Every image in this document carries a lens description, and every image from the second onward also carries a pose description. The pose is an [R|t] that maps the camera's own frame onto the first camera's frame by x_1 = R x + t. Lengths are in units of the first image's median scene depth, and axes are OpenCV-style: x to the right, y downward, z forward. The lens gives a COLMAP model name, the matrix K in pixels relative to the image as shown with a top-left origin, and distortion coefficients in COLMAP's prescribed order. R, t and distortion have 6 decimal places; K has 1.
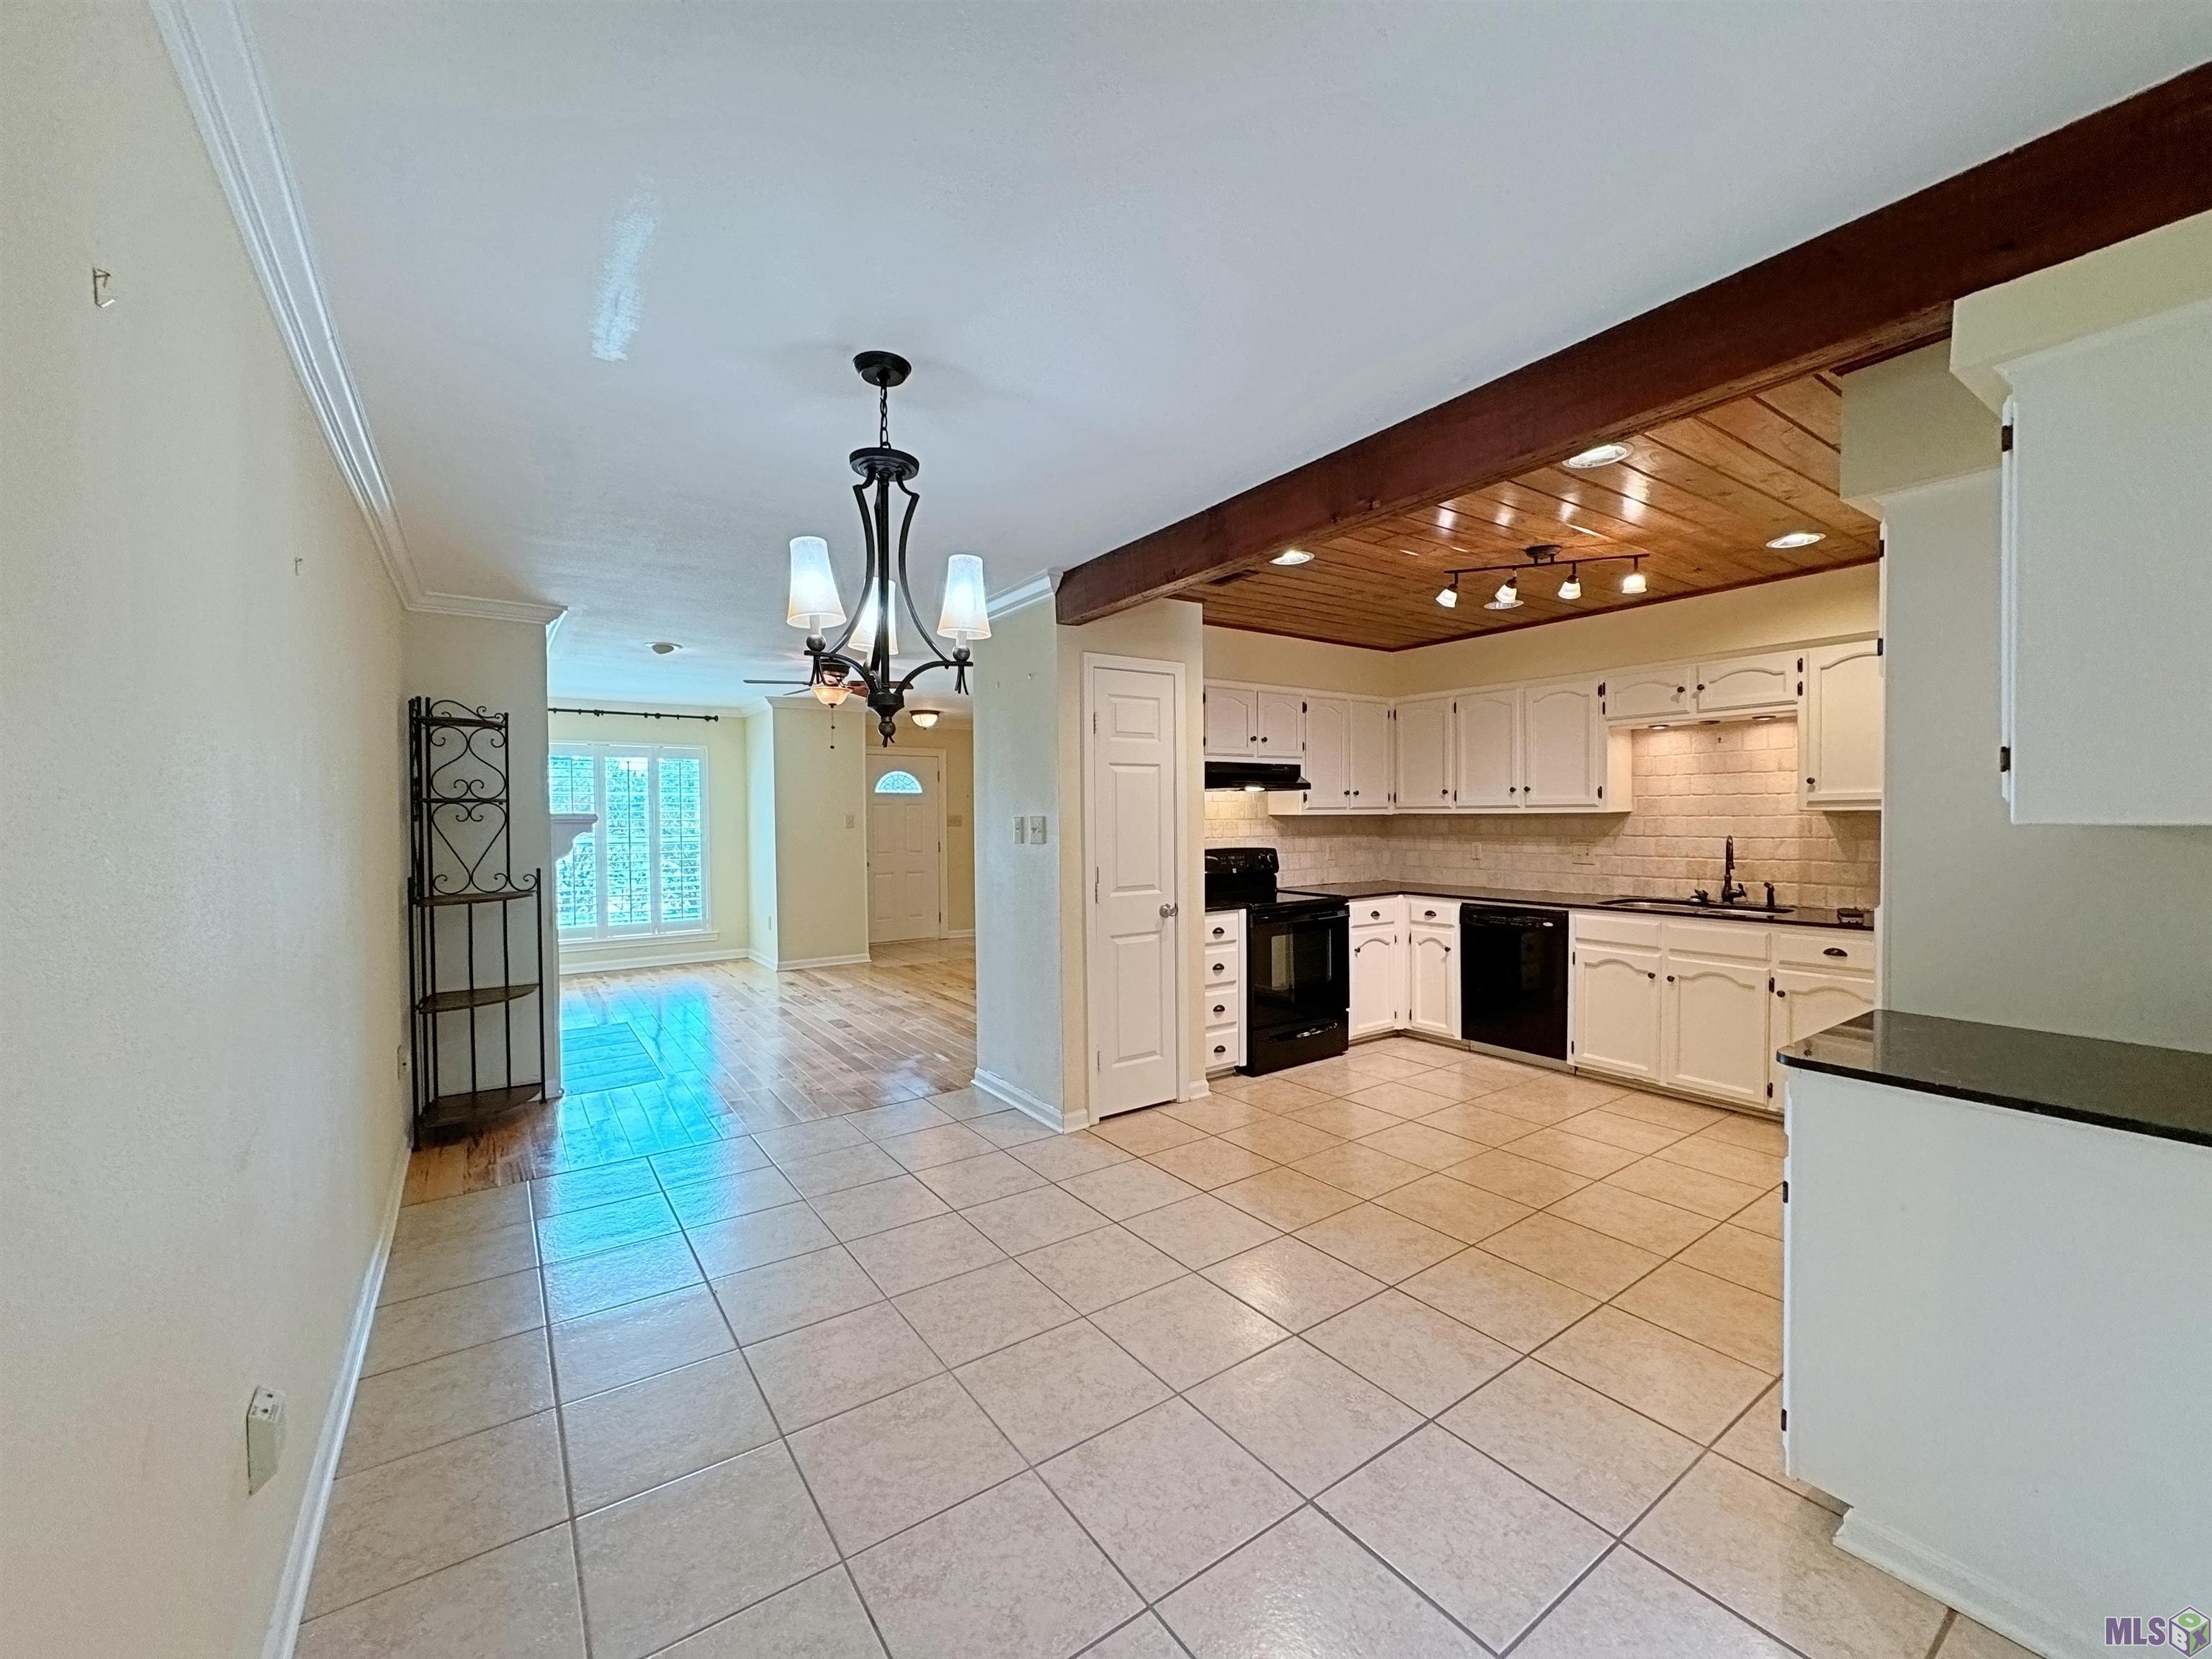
lens RADIAL K [[879.9, 0, 1104.1], [0, 879.9, 831.7], [0, 0, 1]] dist [0.000380, -0.000427]
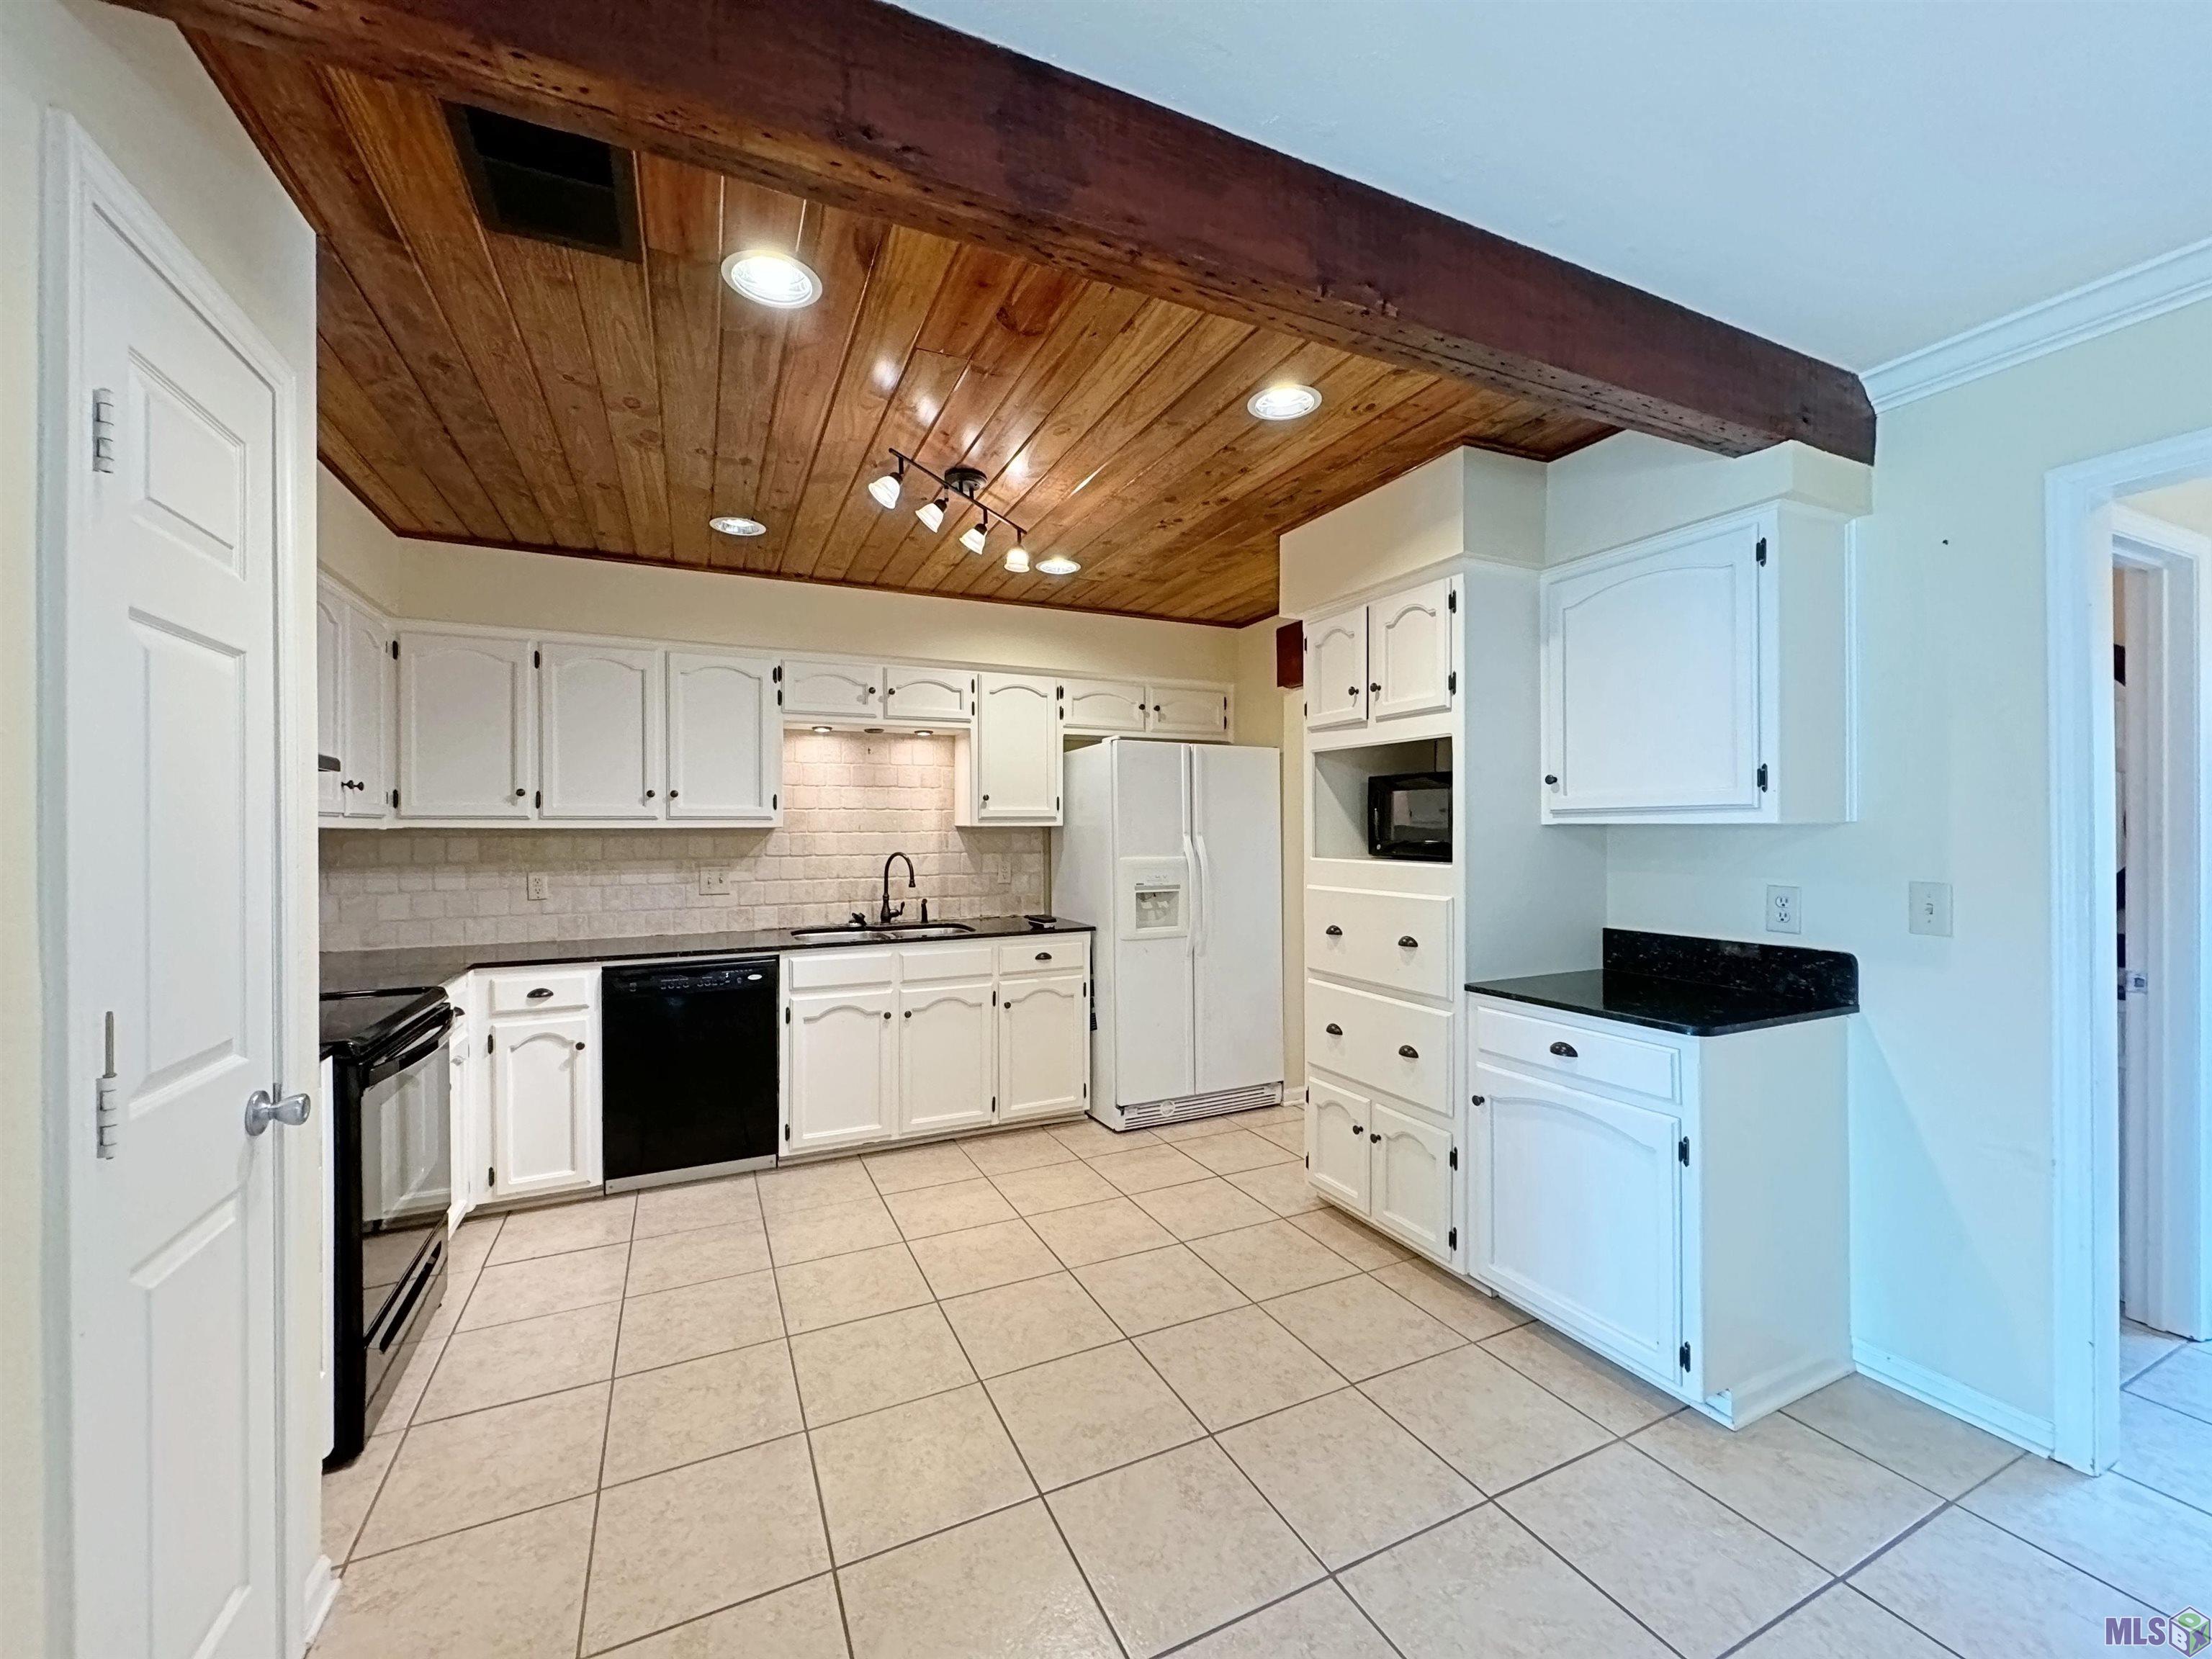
lens RADIAL K [[878.2, 0, 1105.0], [0, 878.2, 830.1], [0, 0, 1]] dist [-0.001176, -0.000249]
pose [[0.169469, 0.009971, 0.985485, -0.175181], [0.023638, 0.999620, -0.014179, -0.000675], [-0.985252, 0.025698, 0.169169, 0.584625]]
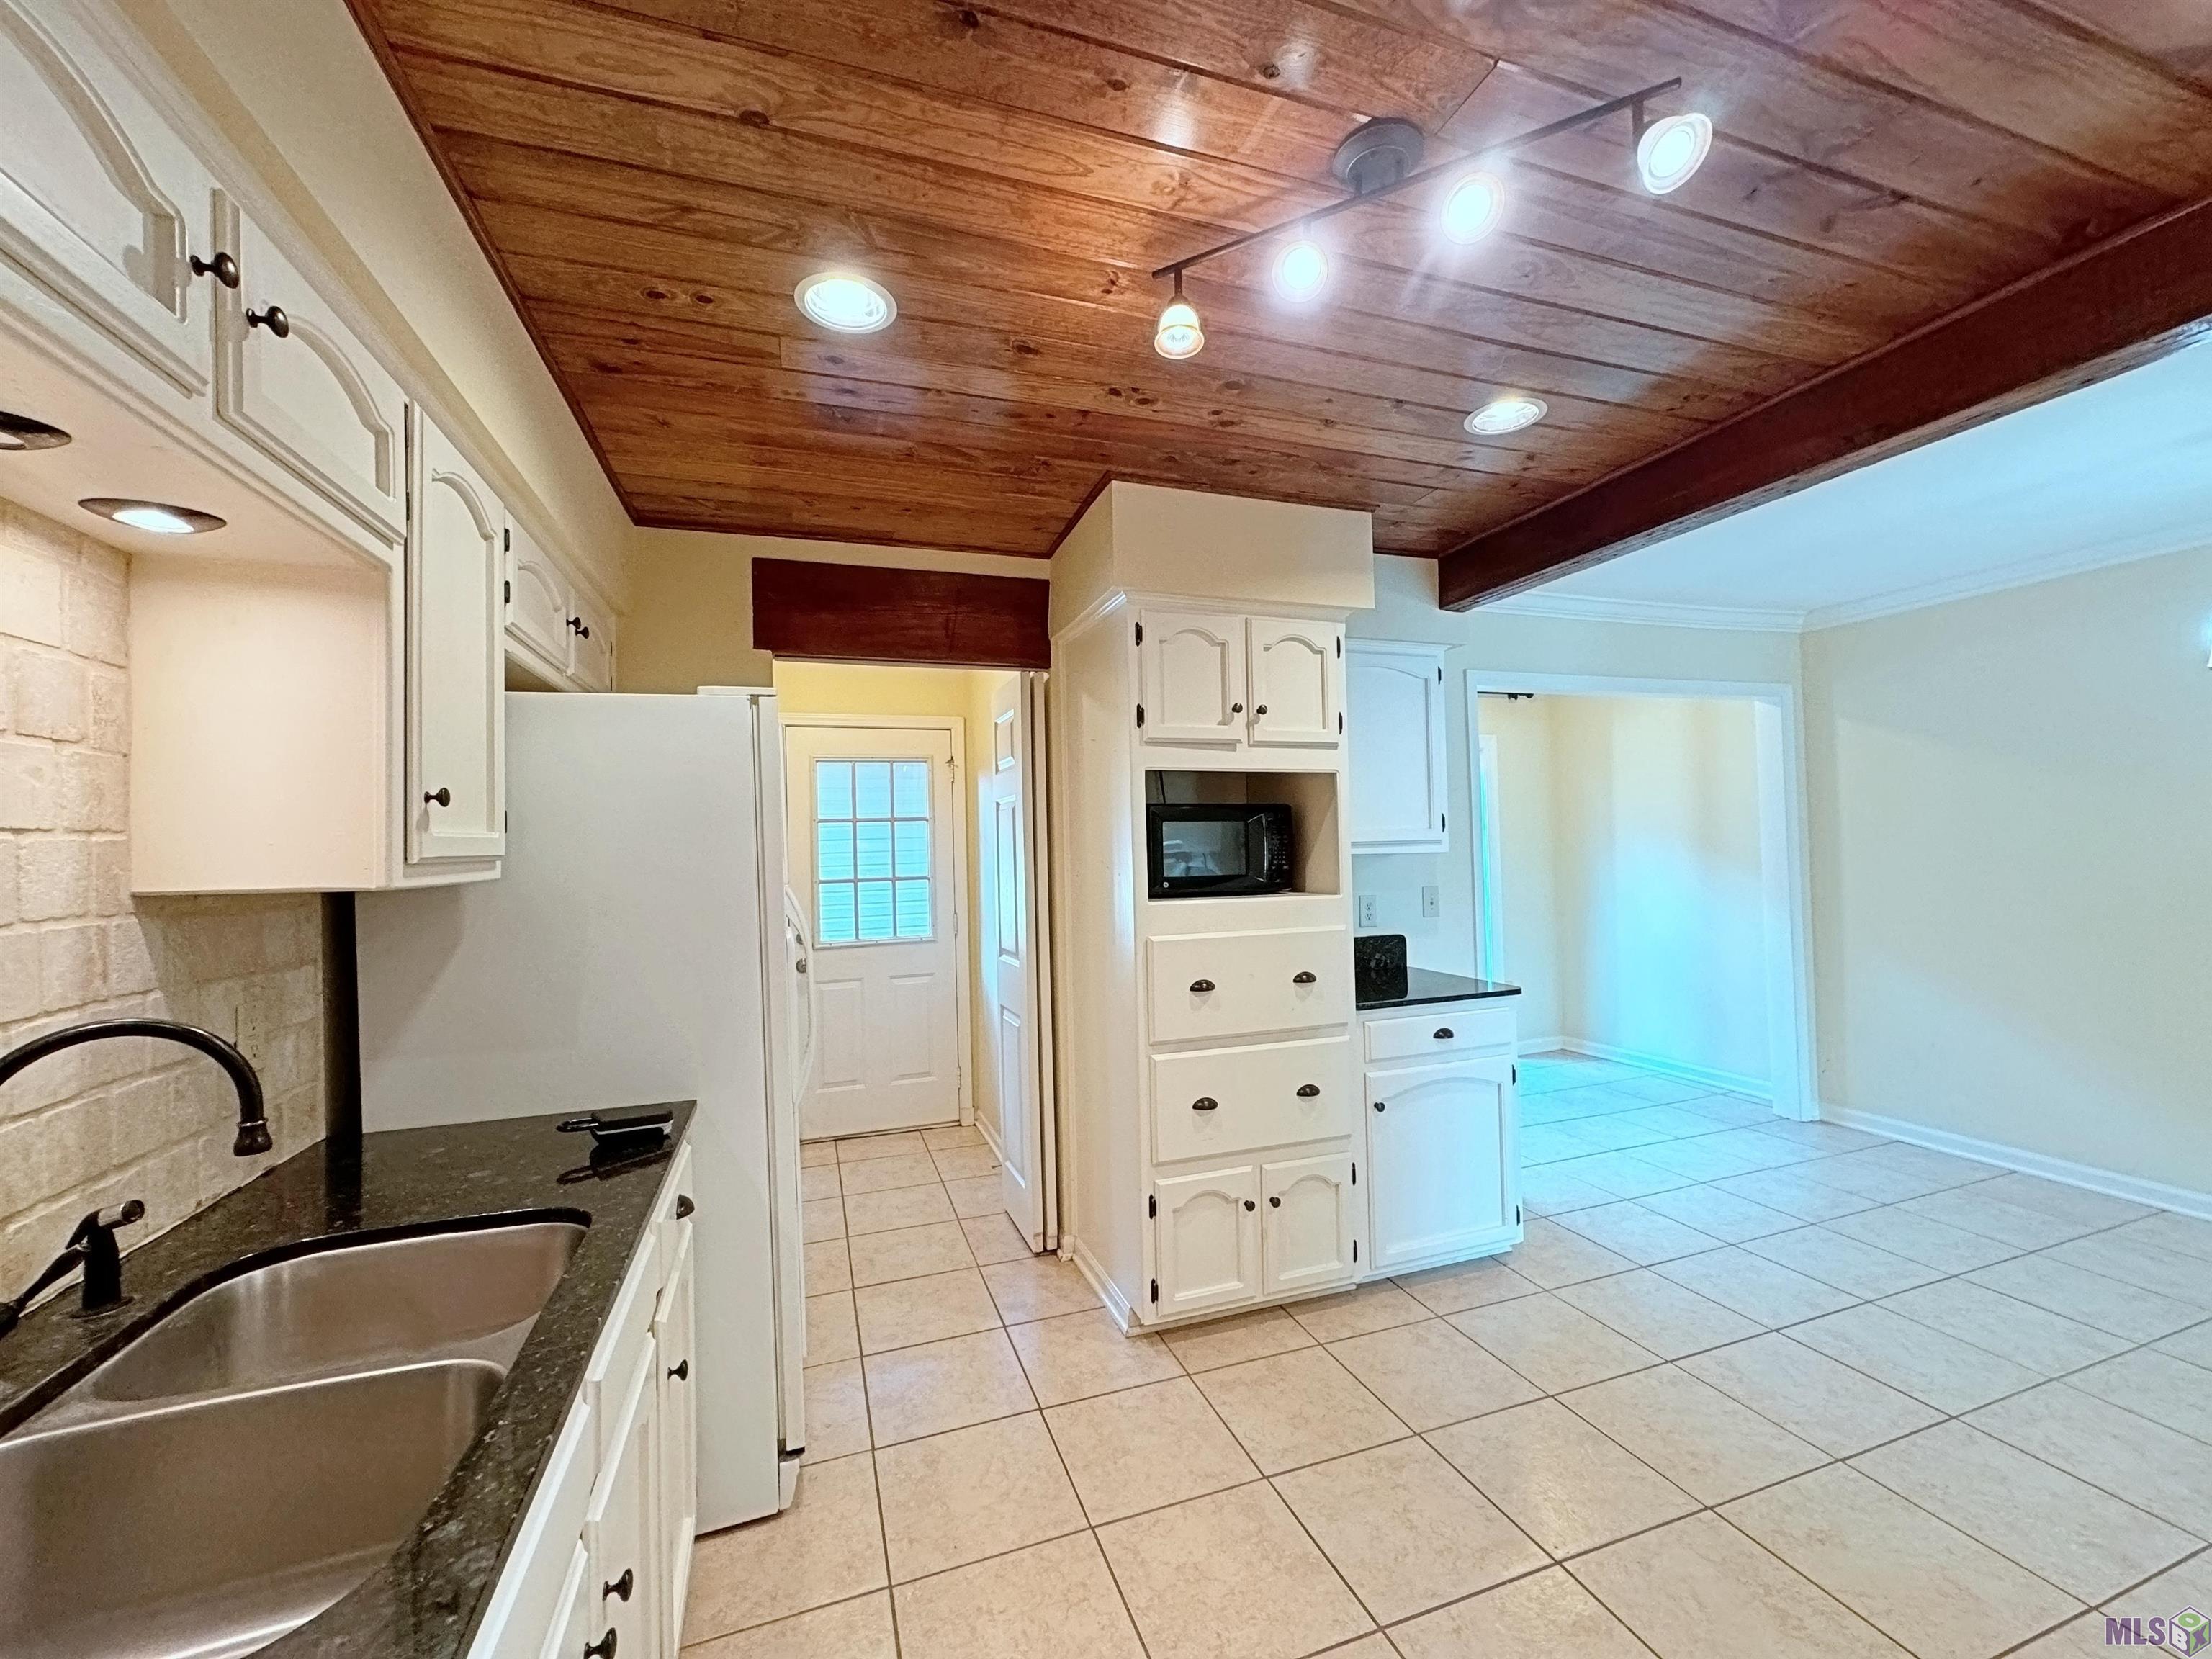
lens RADIAL K [[878.6, 0, 1104.2], [0, 878.6, 833.0], [0, 0, 1]] dist [-0.001911, 0.000360]
pose [[-0.960565, 0.037492, 0.275516, 0.399760], [0.039317, 0.999226, 0.001104, -0.029714], [-0.275261, 0.011893, -0.961296, 1.069814]]
